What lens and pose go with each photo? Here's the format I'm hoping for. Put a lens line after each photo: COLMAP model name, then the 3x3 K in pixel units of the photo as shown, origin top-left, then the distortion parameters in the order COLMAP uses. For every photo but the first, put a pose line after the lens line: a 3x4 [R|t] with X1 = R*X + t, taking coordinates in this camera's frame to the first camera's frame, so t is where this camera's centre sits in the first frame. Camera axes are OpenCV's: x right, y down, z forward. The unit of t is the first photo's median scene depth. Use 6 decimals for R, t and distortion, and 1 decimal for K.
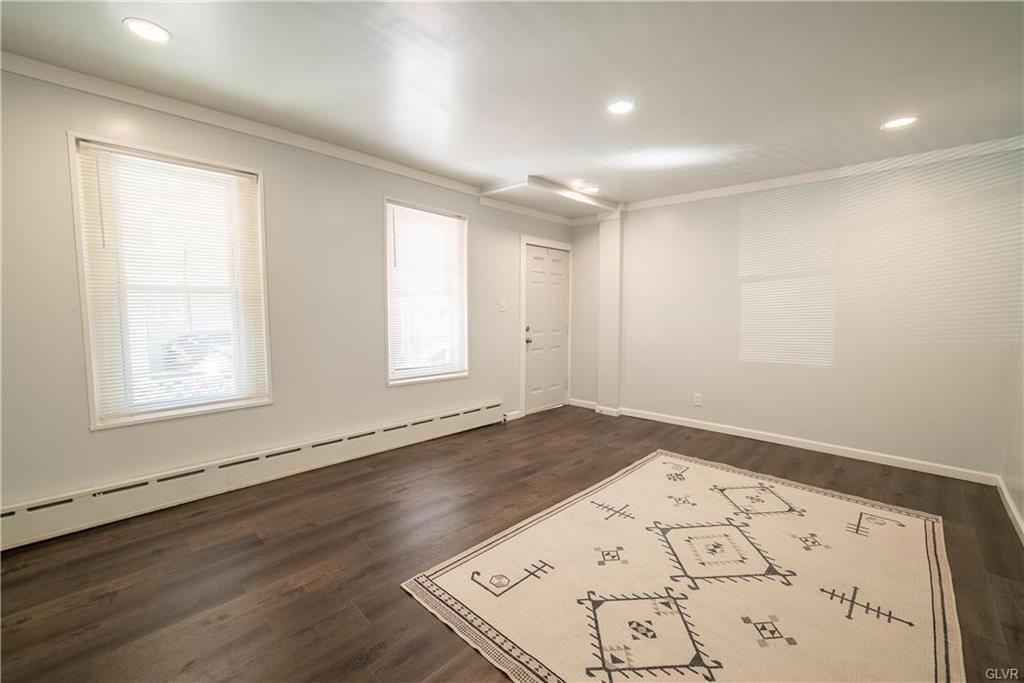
lens RADIAL K [[422.5, 0, 506.4], [0, 422.5, 340.9], [0, 0, 1]] dist [-0.011309, 0.000616]
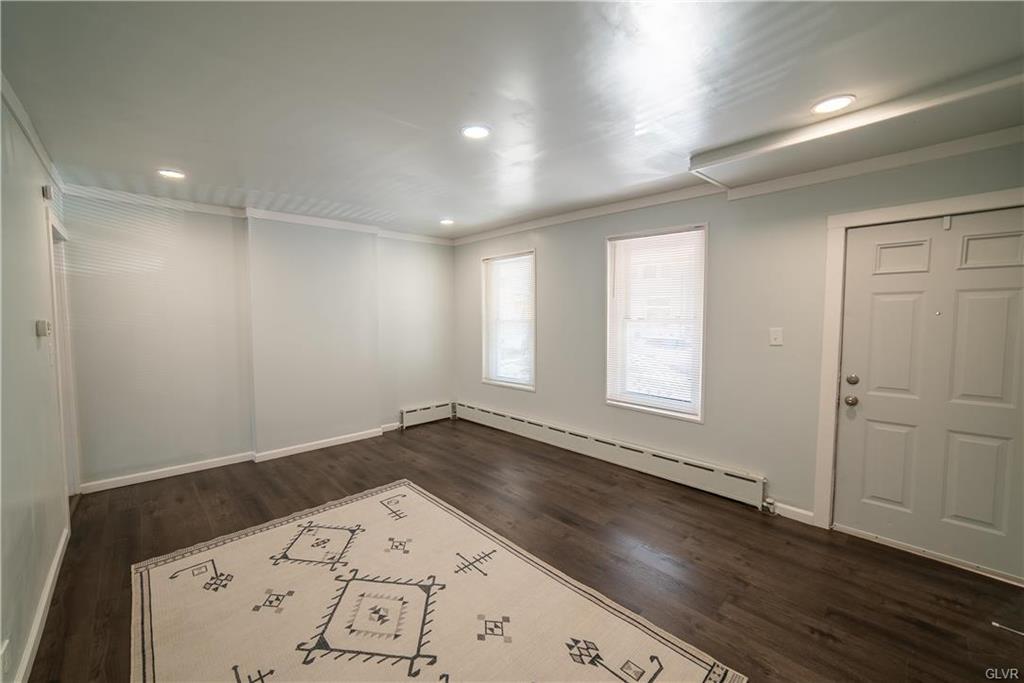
lens RADIAL K [[401.5, 0, 501.6], [0, 401.5, 344.4], [0, 0, 1]] dist [-0.014312, 0.000521]
pose [[-0.051928, 0.061654, -0.996746, 0.887861], [-0.072630, 0.995216, 0.065343, -0.112385], [0.996006, 0.075787, -0.047202, 0.856332]]
